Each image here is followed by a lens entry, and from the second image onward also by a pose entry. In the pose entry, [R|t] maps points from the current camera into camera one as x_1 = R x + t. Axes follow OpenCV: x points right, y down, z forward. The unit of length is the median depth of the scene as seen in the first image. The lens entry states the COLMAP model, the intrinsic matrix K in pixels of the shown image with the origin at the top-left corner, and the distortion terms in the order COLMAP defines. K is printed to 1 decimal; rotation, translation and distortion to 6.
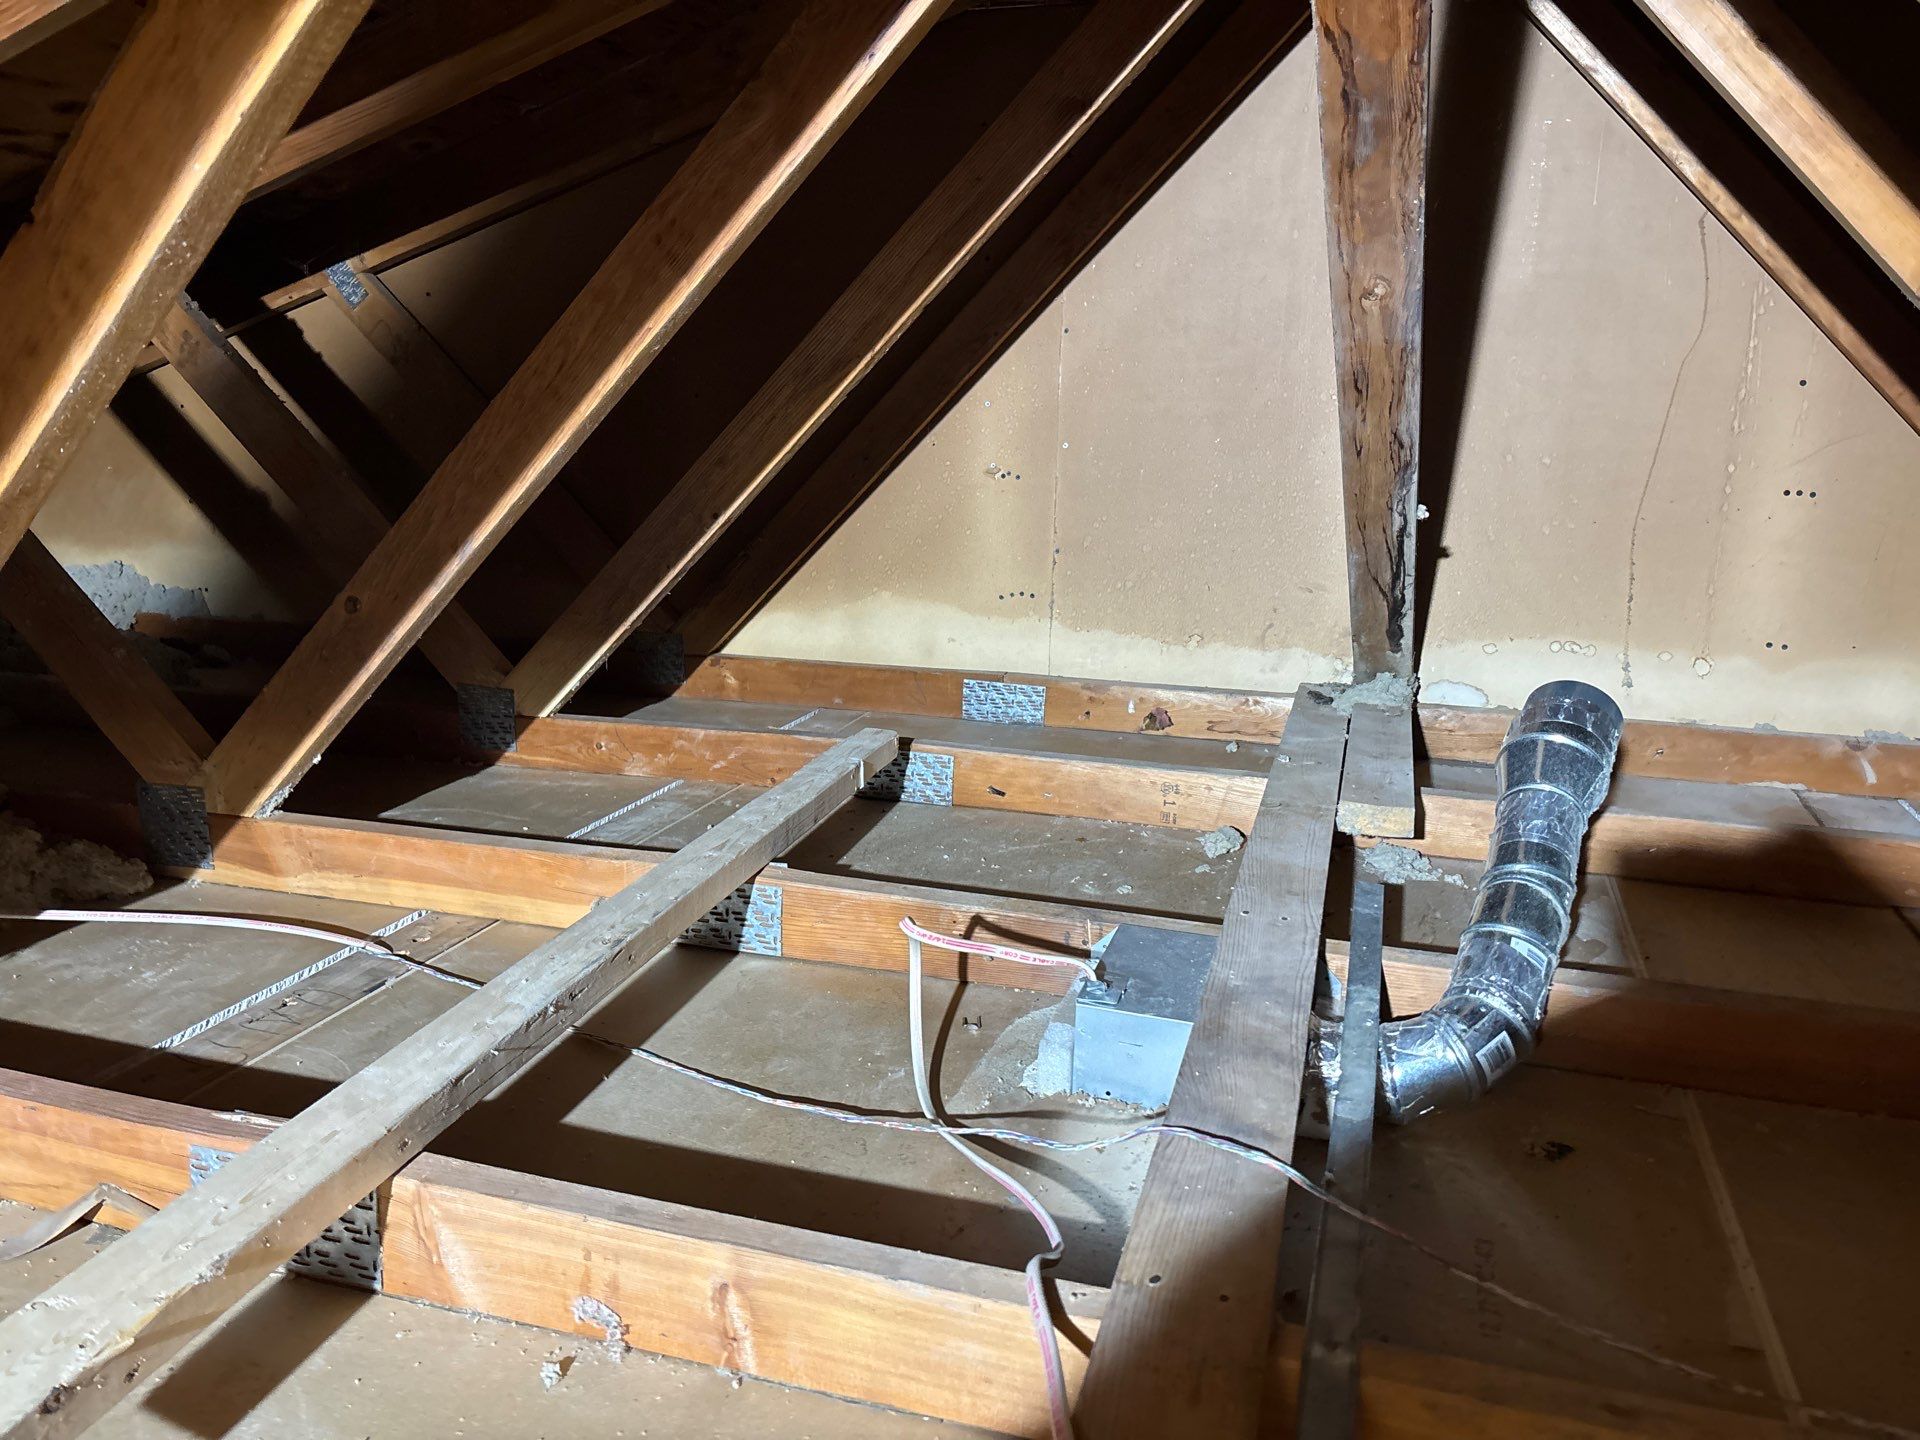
lens RADIAL K [[1445.3, 0, 960.1], [0, 1445.3, 725.5], [0, 0, 1]] dist [0.036045, -0.039780]
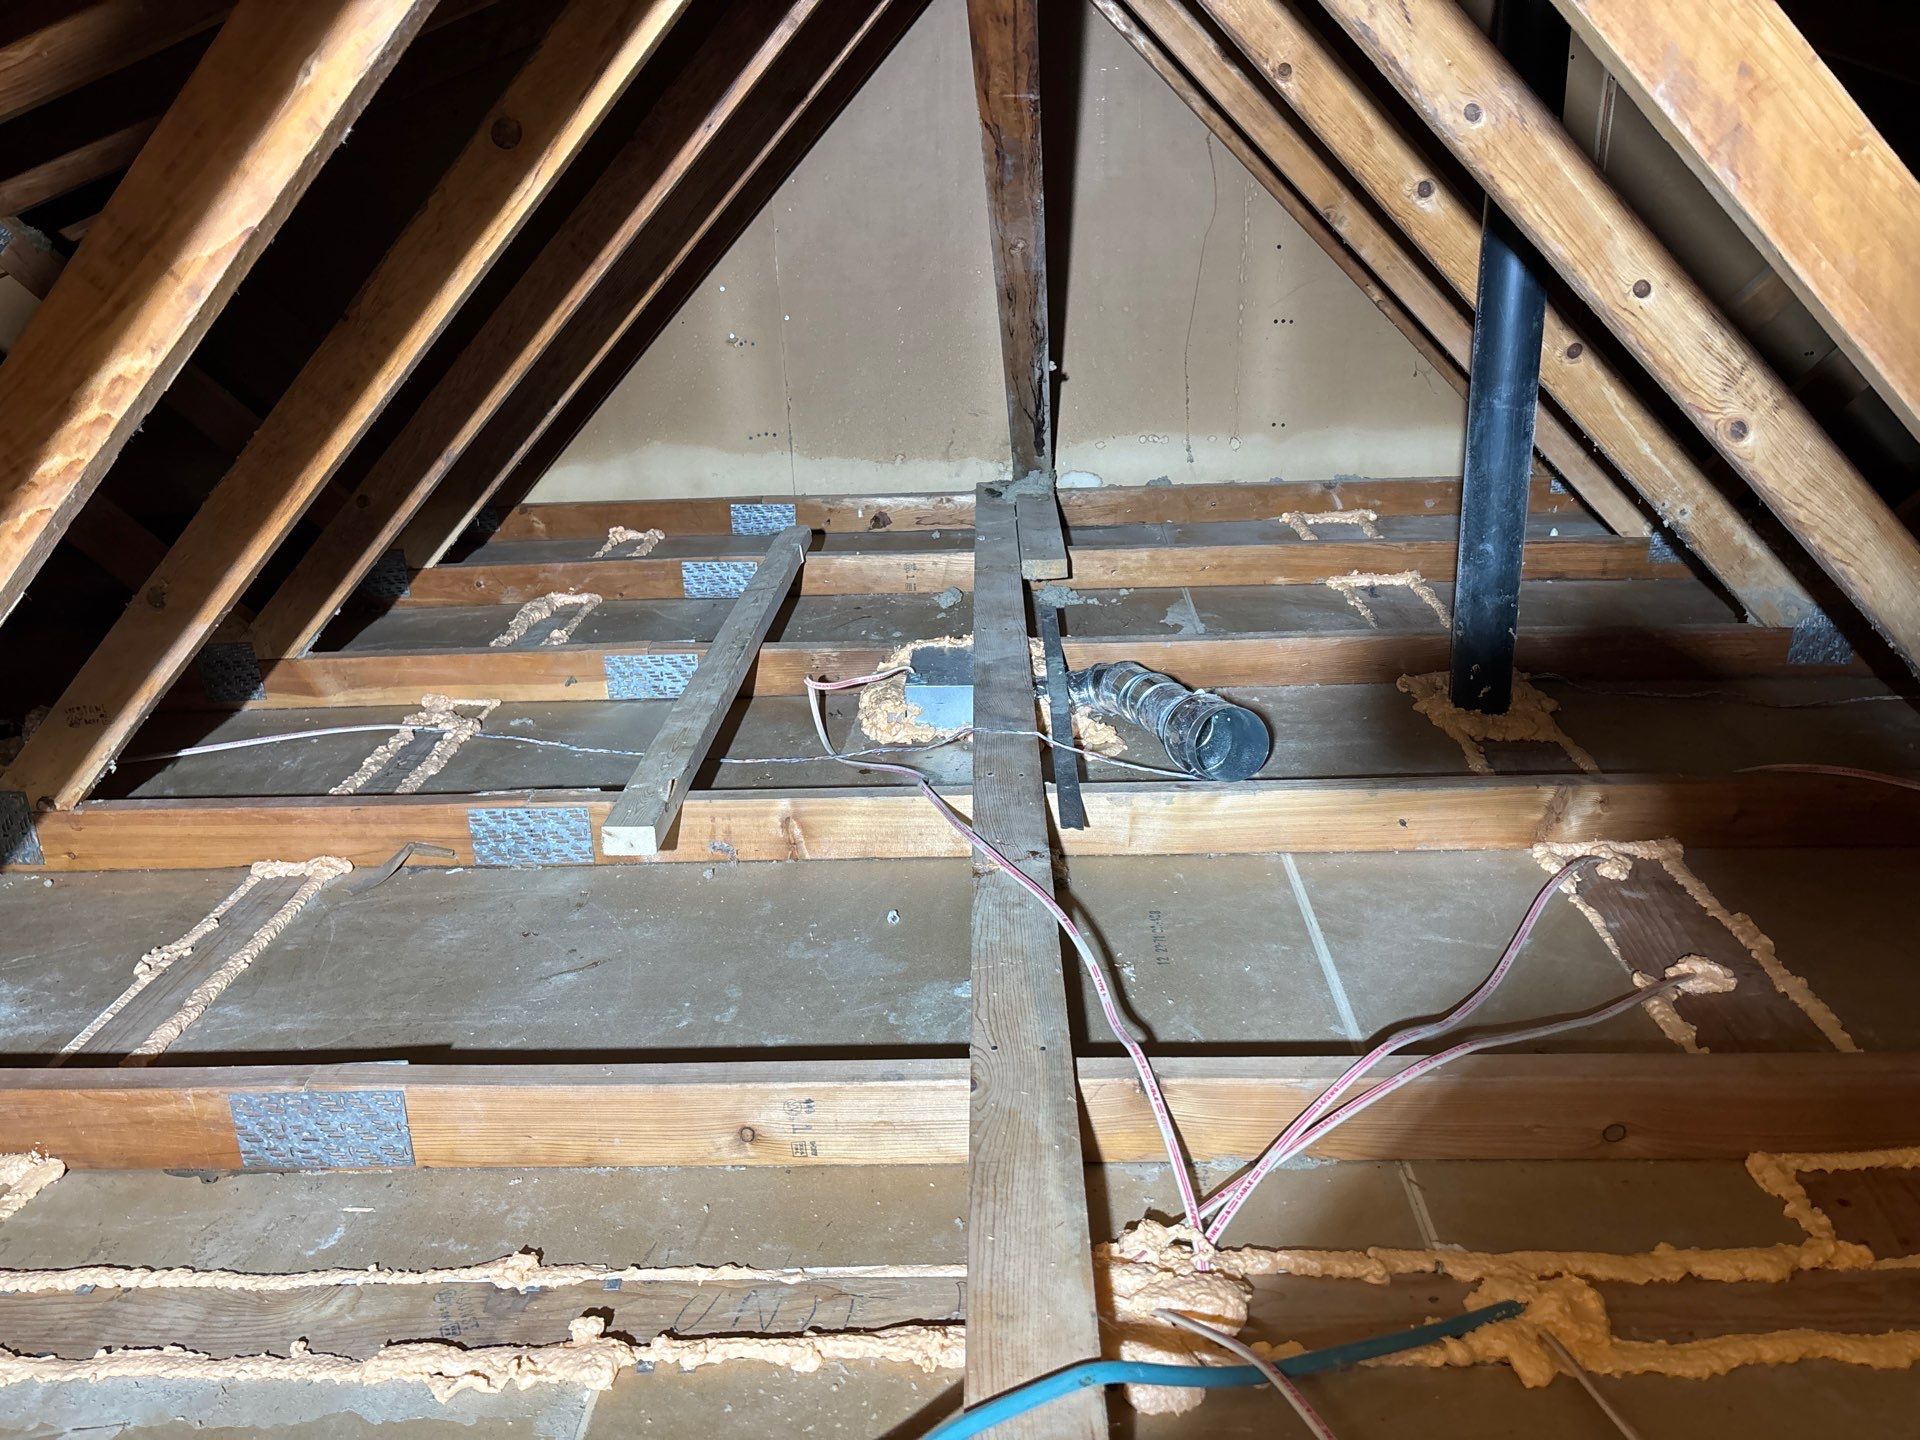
lens RADIAL K [[1504.7, 0, 945.1], [0, 1504.7, 740.7], [0, 0, 1]] dist [0.067000, -0.134361]
pose [[0.963622, -0.141900, 0.226488, -0.234020], [0.108238, 0.982009, 0.154737, -0.018879], [-0.244370, -0.124593, 0.961644, -0.626124]]
